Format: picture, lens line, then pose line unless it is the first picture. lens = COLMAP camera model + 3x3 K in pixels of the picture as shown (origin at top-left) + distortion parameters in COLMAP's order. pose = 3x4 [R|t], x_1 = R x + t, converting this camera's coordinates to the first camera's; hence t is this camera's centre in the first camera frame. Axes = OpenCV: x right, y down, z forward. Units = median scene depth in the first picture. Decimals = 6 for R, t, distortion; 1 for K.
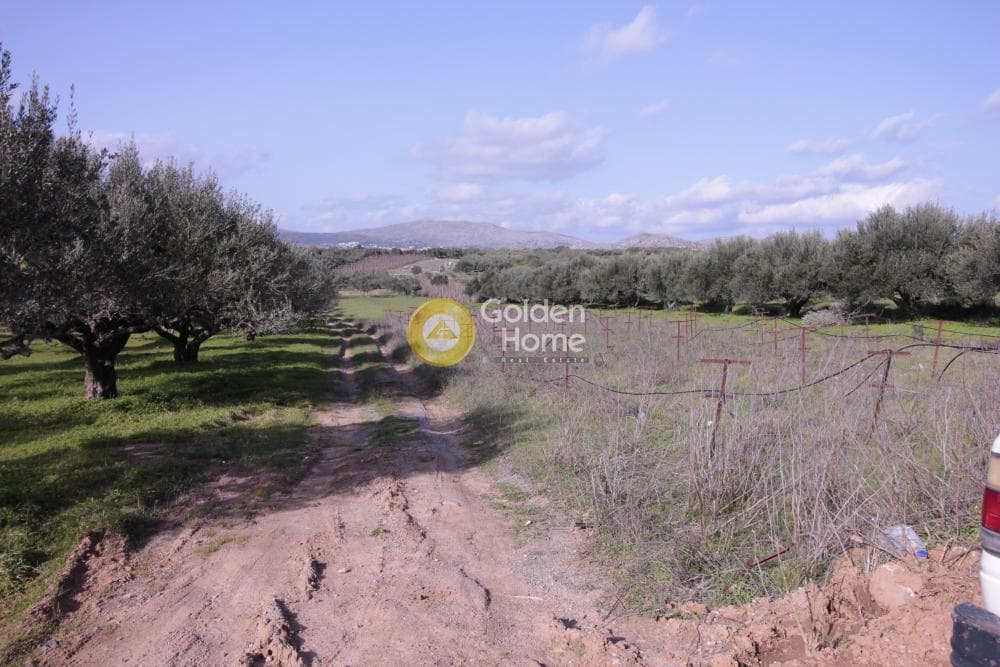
lens RADIAL K [[774.8, 0, 501.7], [0, 774.8, 318.1], [0, 0, 1]] dist [0.005763, -0.001736]
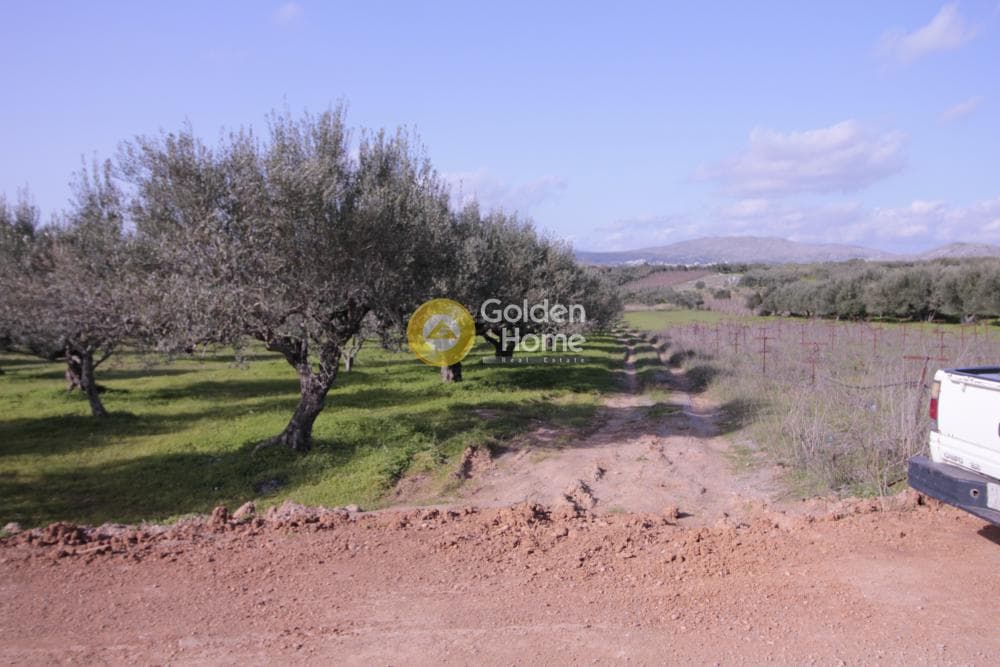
lens RADIAL K [[727.2, 0, 500.0], [0, 727.2, 333.5], [0, 0, 1]] dist [-0.005096, -0.000981]
pose [[0.928963, 0.011145, -0.370005, 0.021622], [-0.009917, 0.999937, 0.005223, 0.004251], [0.370040, -0.001183, 0.929015, -0.085208]]
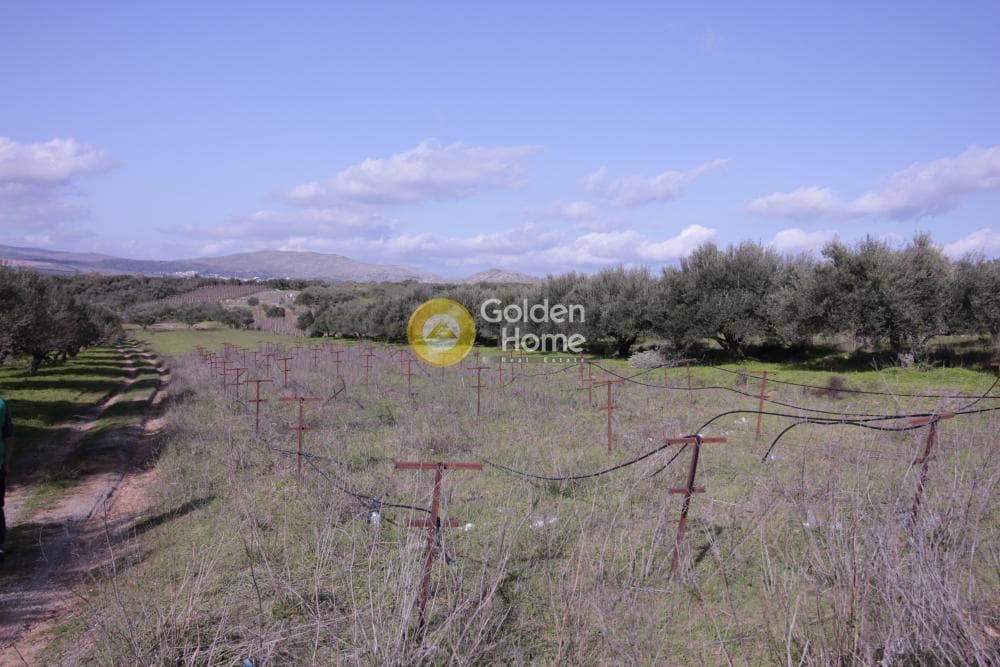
lens RADIAL K [[774.8, 0, 501.7], [0, 774.8, 318.1], [0, 0, 1]] dist [0.005763, -0.001736]
pose [[0.981715, 0.010552, 0.190066, 0.057445], [-0.002249, 0.999036, -0.043851, -0.008266], [-0.190345, 0.042621, 0.980792, 0.103462]]
